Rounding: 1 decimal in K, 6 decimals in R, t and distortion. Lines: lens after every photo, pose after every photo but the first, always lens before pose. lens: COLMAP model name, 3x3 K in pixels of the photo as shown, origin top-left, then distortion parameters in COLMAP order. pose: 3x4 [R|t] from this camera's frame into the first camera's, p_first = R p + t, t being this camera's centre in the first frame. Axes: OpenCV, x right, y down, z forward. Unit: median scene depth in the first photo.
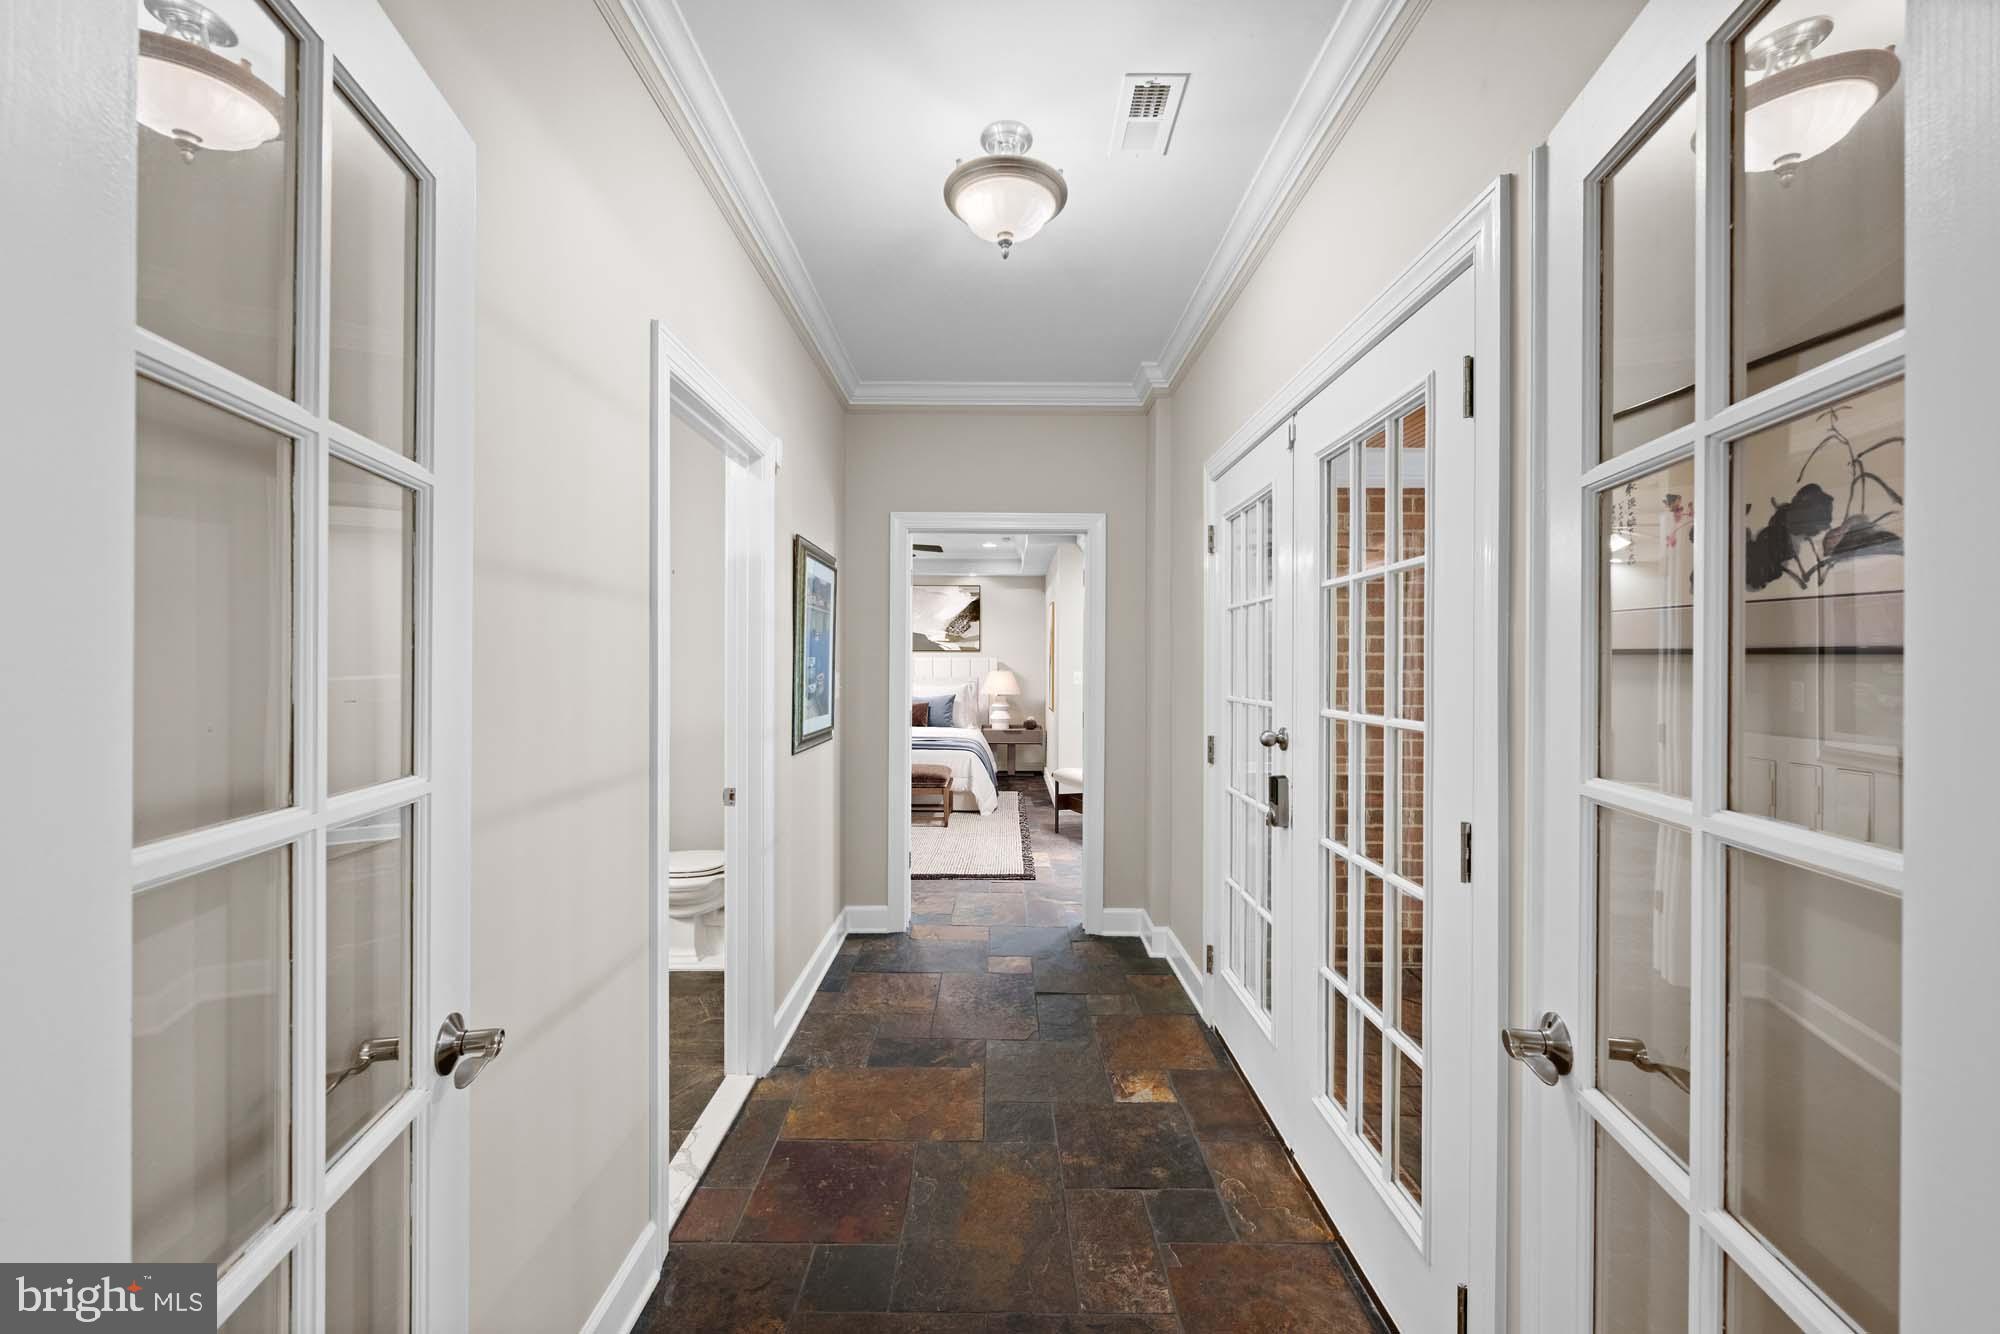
lens RADIAL K [[771.9, 0, 1018.4], [0, 771.9, 657.3], [0, 0, 1]] dist [-0.001782, 0.000399]
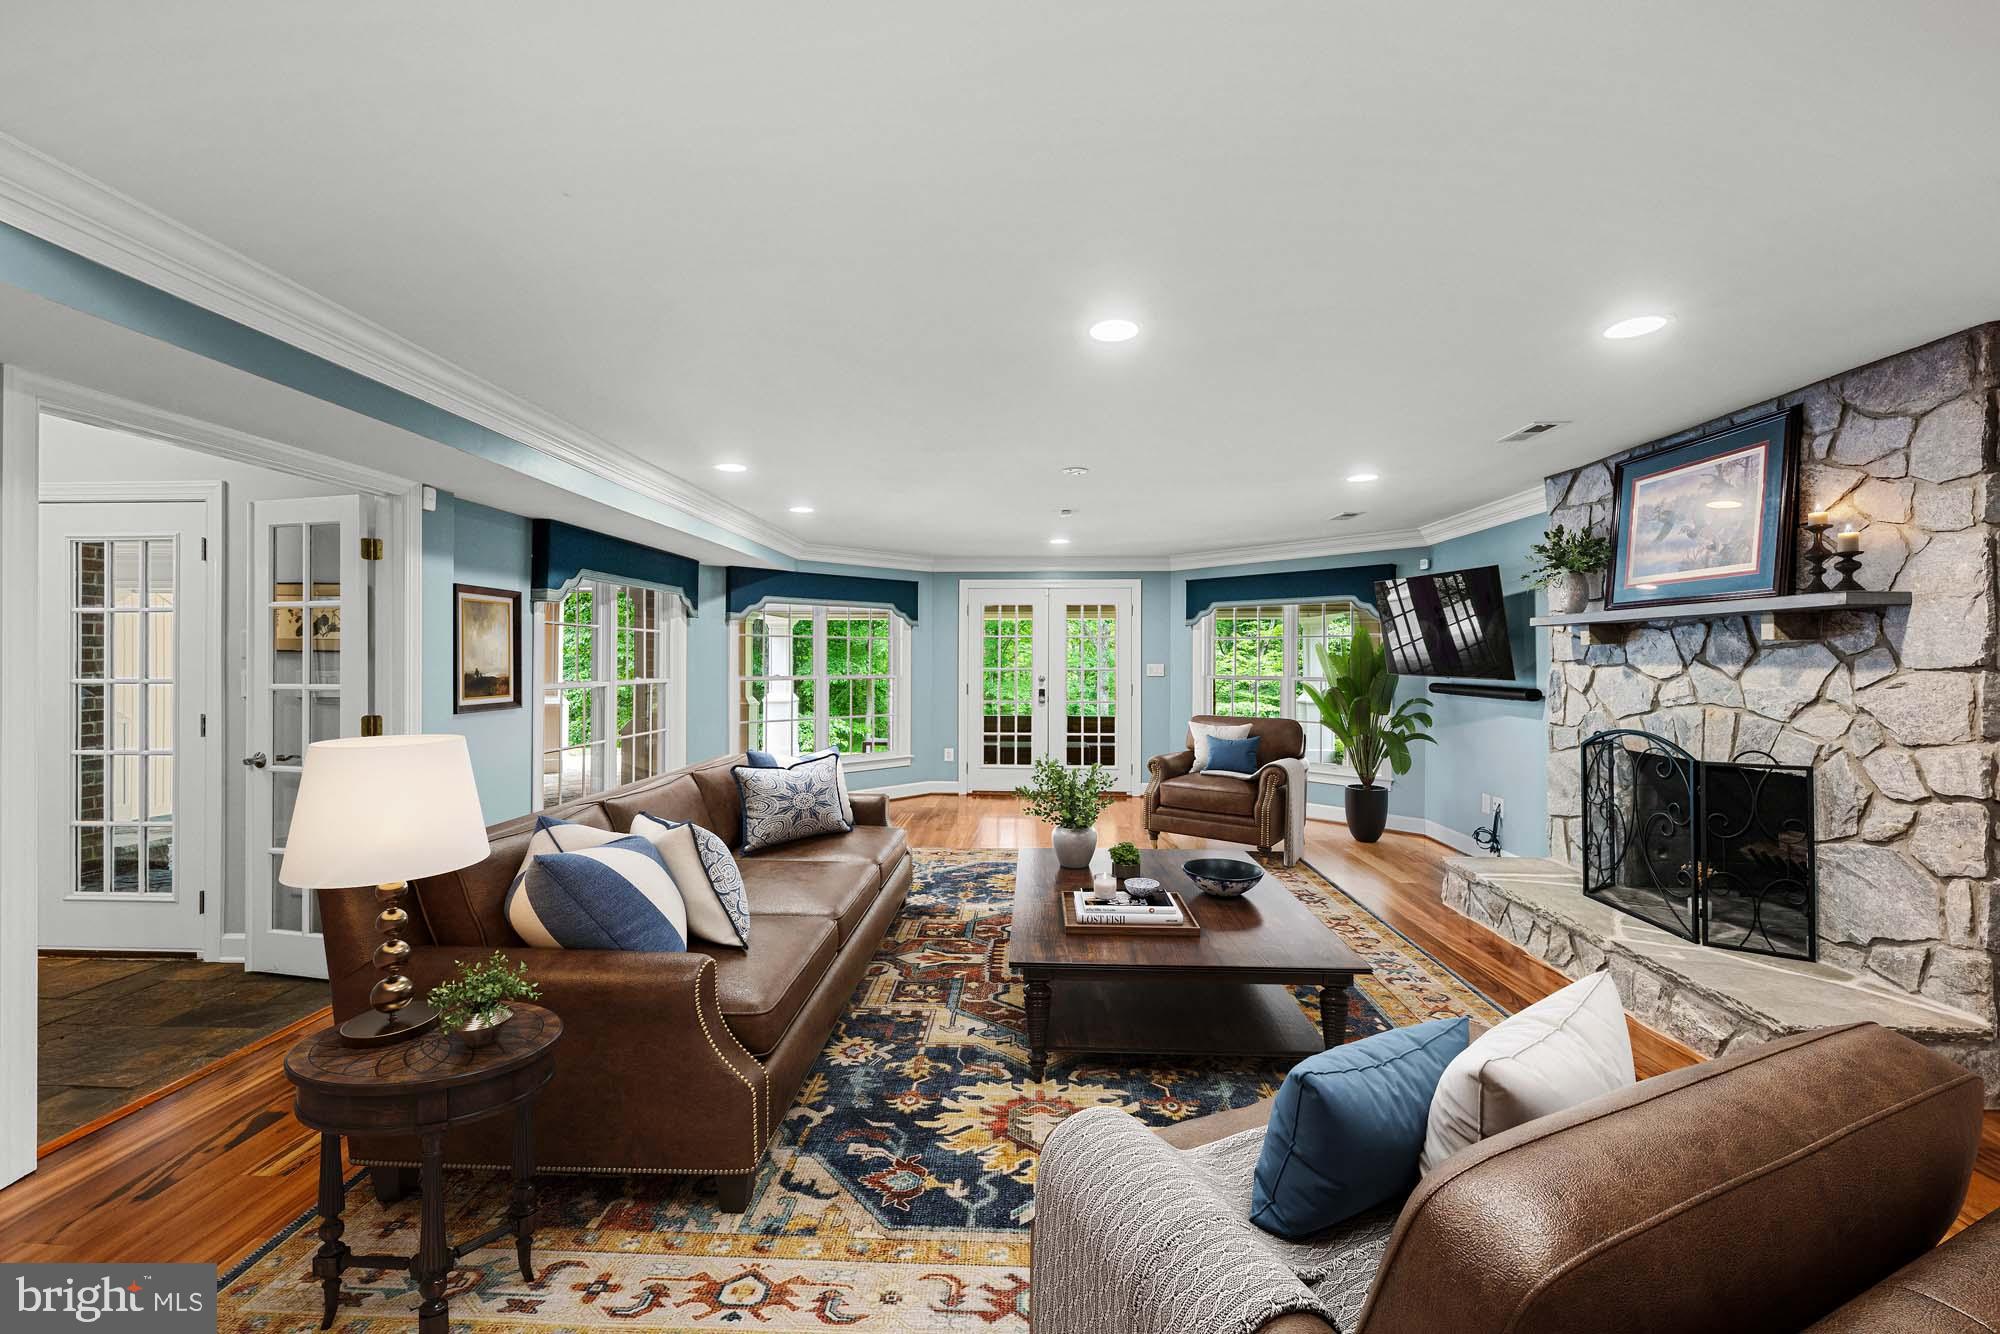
lens RADIAL K [[829.1, 0, 993.1], [0, 829.1, 655.9], [0, 0, 1]] dist [0.000170, 0.001410]
pose [[0.079114, 0.008994, 0.996825, -2.979072], [0.001176, 0.999958, -0.009116, 0.058537], [-0.996865, 0.001893, 0.079100, -2.797578]]
